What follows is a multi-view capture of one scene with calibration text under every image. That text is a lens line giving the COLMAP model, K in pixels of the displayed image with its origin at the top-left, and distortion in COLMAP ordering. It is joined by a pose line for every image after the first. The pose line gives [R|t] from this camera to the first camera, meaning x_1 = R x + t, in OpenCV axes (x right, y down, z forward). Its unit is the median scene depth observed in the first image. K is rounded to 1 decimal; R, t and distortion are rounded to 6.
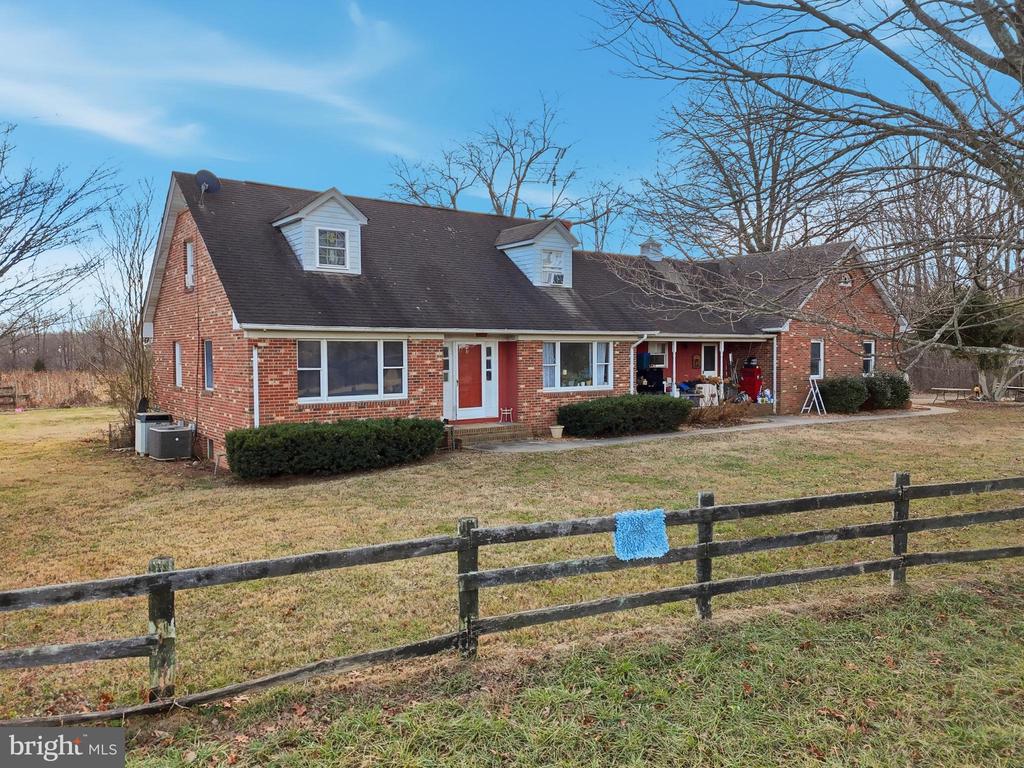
lens RADIAL K [[708.8, 0, 505.8], [0, 708.8, 387.1], [0, 0, 1]] dist [0.011837, 0.000169]
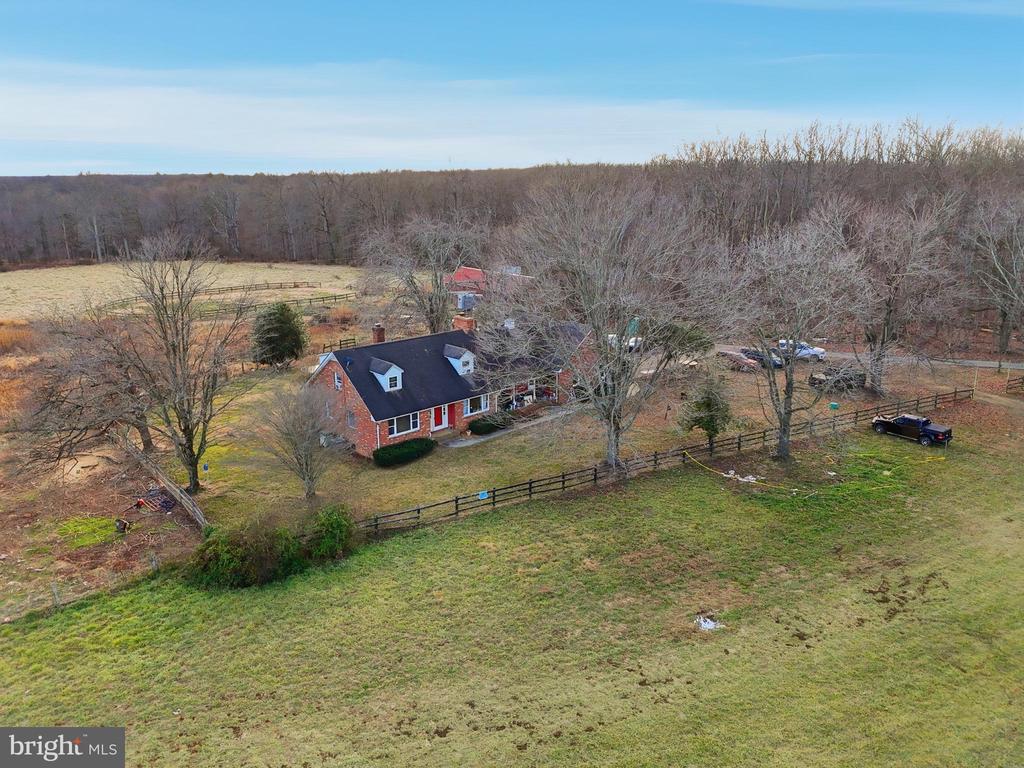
lens RADIAL K [[708.8, 0, 513.3], [0, 708.8, 380.9], [0, 0, 1]] dist [0.011837, 0.000169]
pose [[0.990498, -0.029154, 0.134398, -0.147421], [-0.002882, 0.972656, 0.232232, -0.917697], [-0.137493, -0.230413, 0.963330, -1.992887]]
